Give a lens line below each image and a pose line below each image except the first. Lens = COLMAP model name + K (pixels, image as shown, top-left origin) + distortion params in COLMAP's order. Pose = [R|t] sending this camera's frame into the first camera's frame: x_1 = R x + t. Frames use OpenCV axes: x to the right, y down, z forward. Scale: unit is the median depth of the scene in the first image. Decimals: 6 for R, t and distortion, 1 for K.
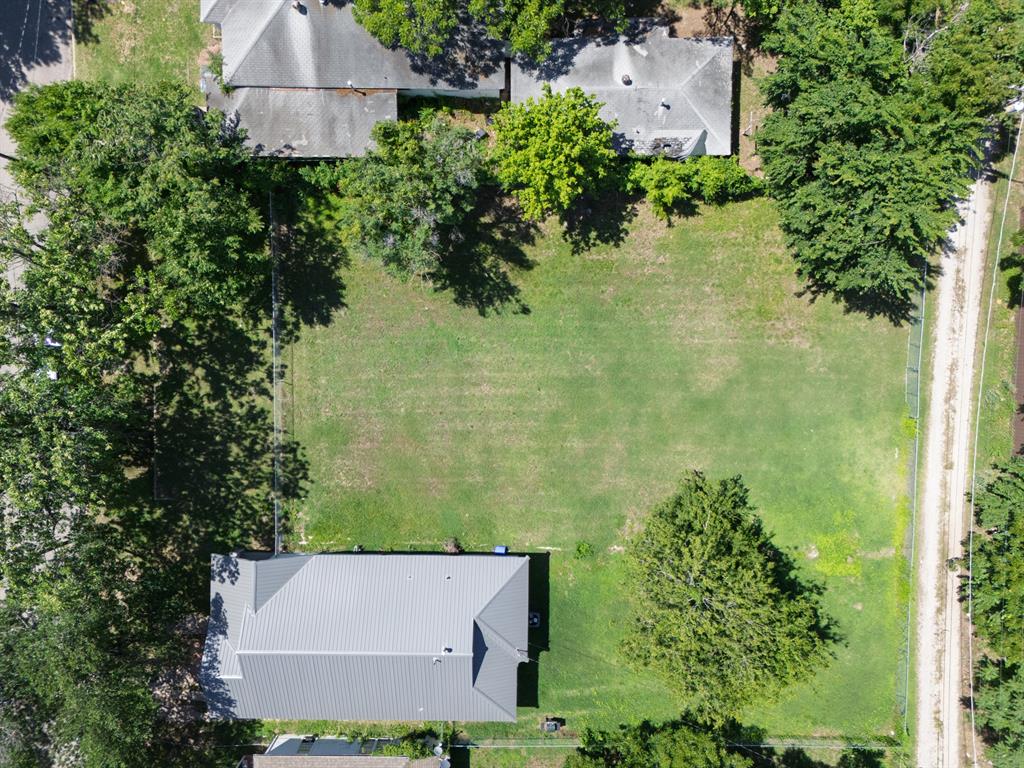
lens RADIAL K [[718.1, 0, 512.0], [0, 718.1, 384.0], [0, 0, 1]] dist [0.037630, -0.000333]
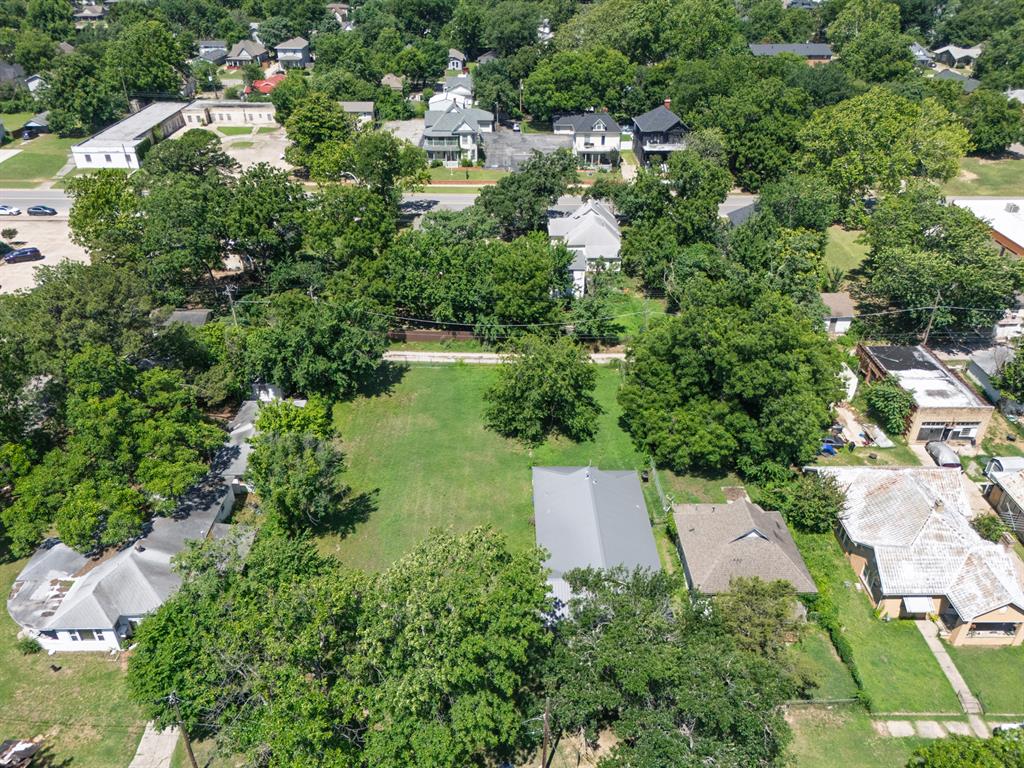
lens RADIAL K [[718.1, 0, 512.0], [0, 718.1, 384.0], [0, 0, 1]] dist [0.037630, -0.000333]
pose [[-0.023828, -0.527942, 0.848946, -1.177722], [0.997607, -0.067694, -0.014097, 0.223379], [0.064910, 0.846578, 0.528292, 0.012476]]
